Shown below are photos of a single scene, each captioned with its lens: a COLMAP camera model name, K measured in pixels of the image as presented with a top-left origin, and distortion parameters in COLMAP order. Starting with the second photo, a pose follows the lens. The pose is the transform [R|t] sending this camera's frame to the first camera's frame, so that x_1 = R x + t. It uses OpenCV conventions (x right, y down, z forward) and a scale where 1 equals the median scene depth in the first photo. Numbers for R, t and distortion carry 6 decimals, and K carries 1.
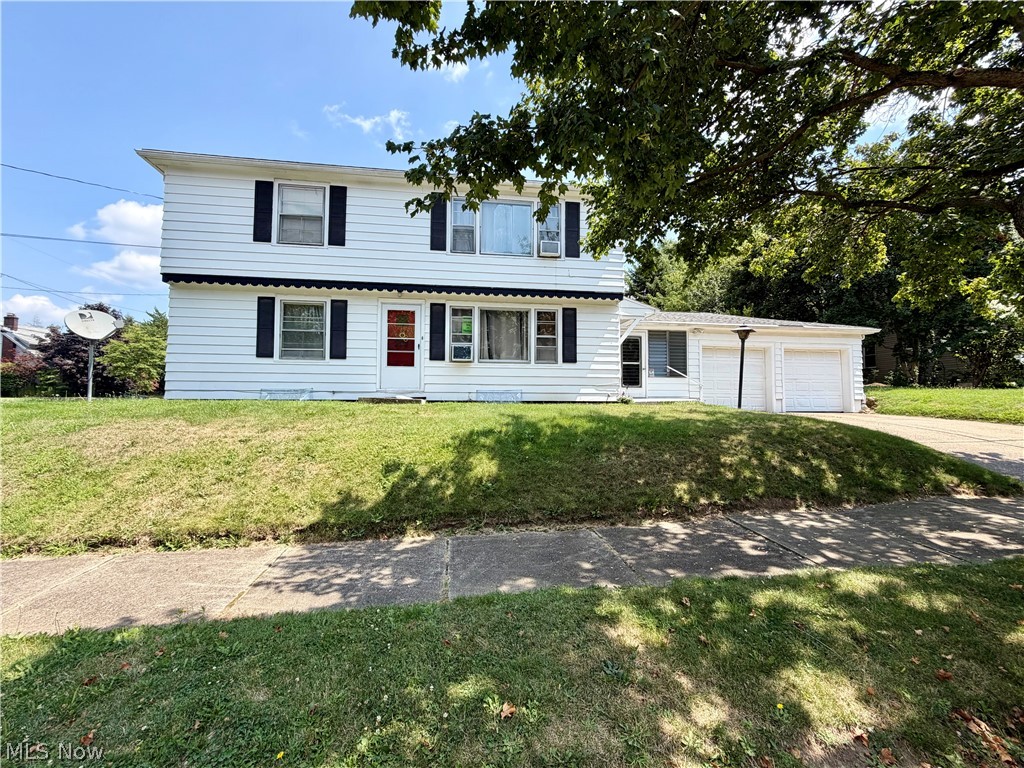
lens RADIAL K [[409.3, 0, 512.2], [0, 409.3, 383.8], [0, 0, 1]] dist [-0.002980, -0.000039]
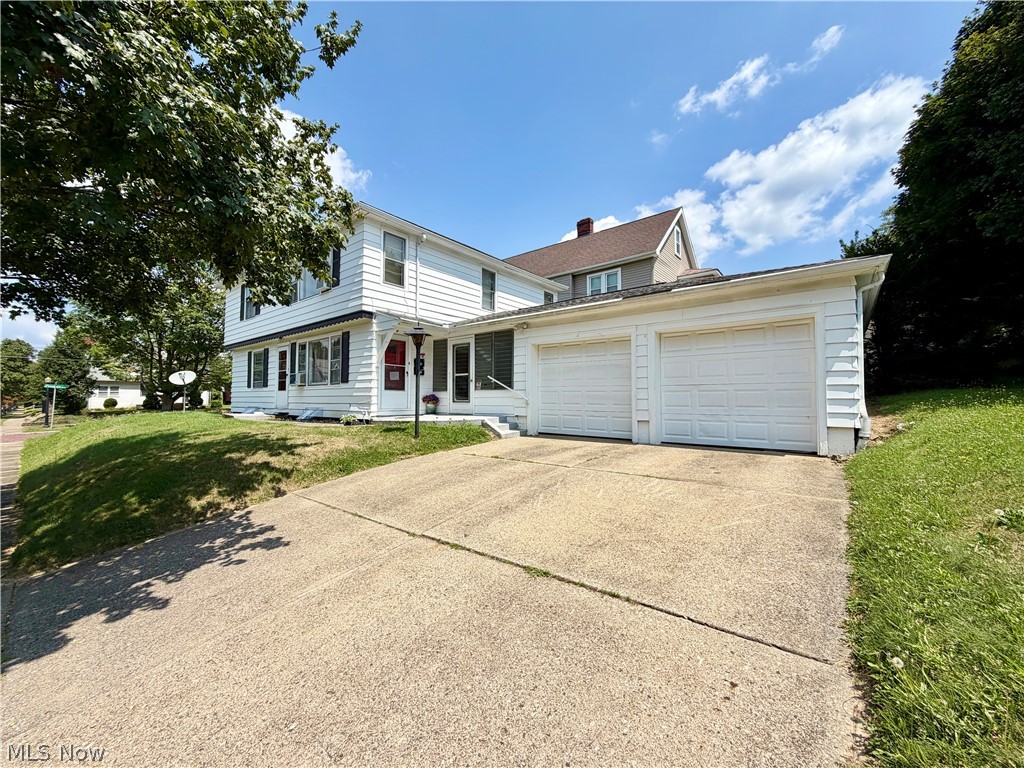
lens RADIAL K [[409.3, 0, 509.2], [0, 409.3, 382.2], [0, 0, 1]] dist [-0.002980, -0.000039]
pose [[0.672152, -0.038029, -0.739436, 1.214152], [0.032592, 0.999232, -0.021765, -0.015208], [0.739696, -0.009471, 0.672875, 0.589292]]
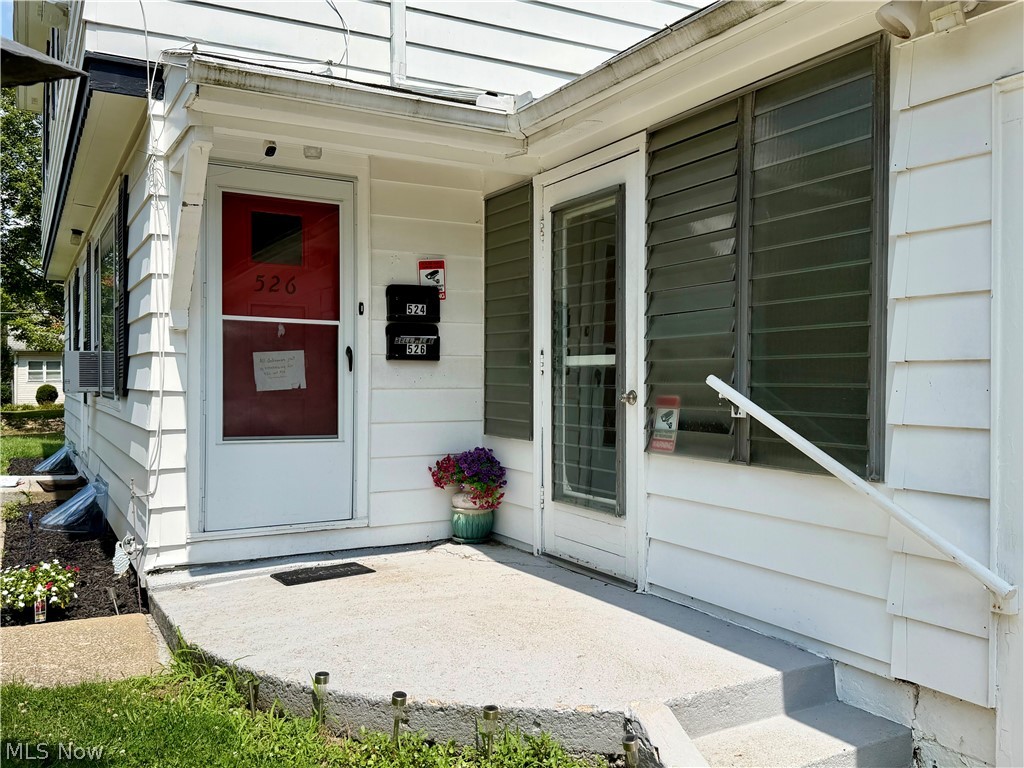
lens RADIAL K [[901.5, 0, 515.0], [0, 901.5, 388.4], [0, 0, 1]] dist [0.055657, -0.051225]
pose [[0.343679, 0.006215, -0.939067, 0.754029], [0.036561, 0.999131, 0.019993, -0.058460], [0.938375, -0.041204, 0.343153, 1.022342]]
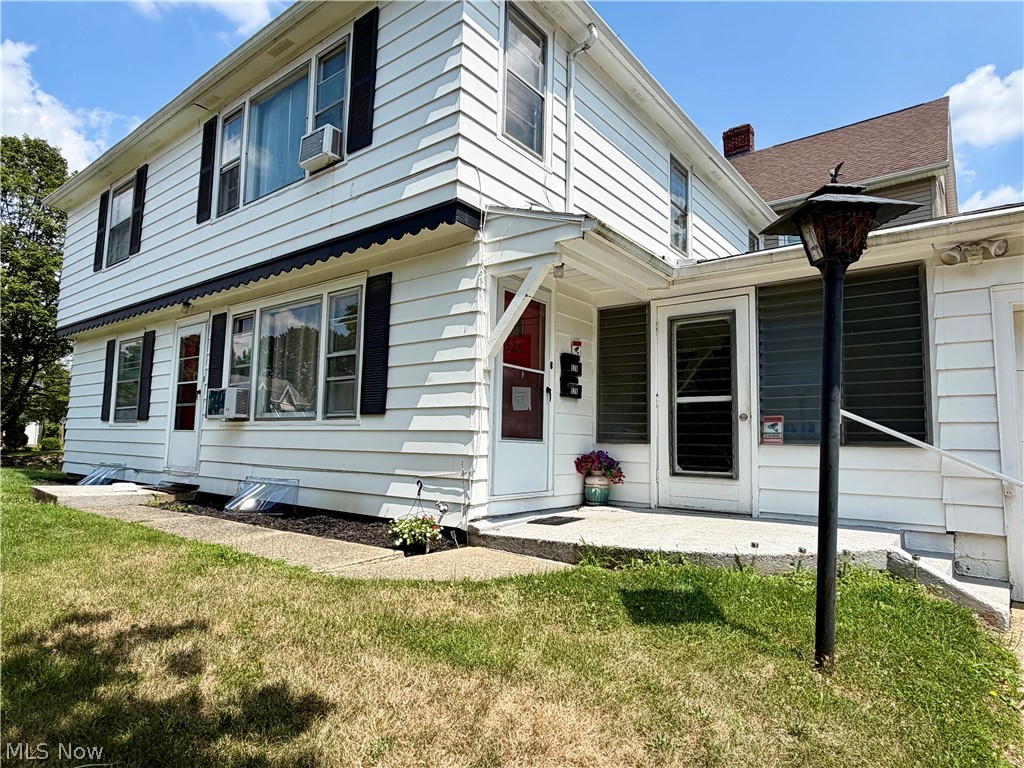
lens RADIAL K [[602.7, 0, 508.3], [0, 602.7, 382.7], [0, 0, 1]] dist [0.001781, 0.000921]
pose [[0.685110, -0.065151, -0.725520, 0.635209], [0.010894, 0.996797, -0.079223, -0.034866], [0.728358, 0.046373, 0.683626, 0.694940]]
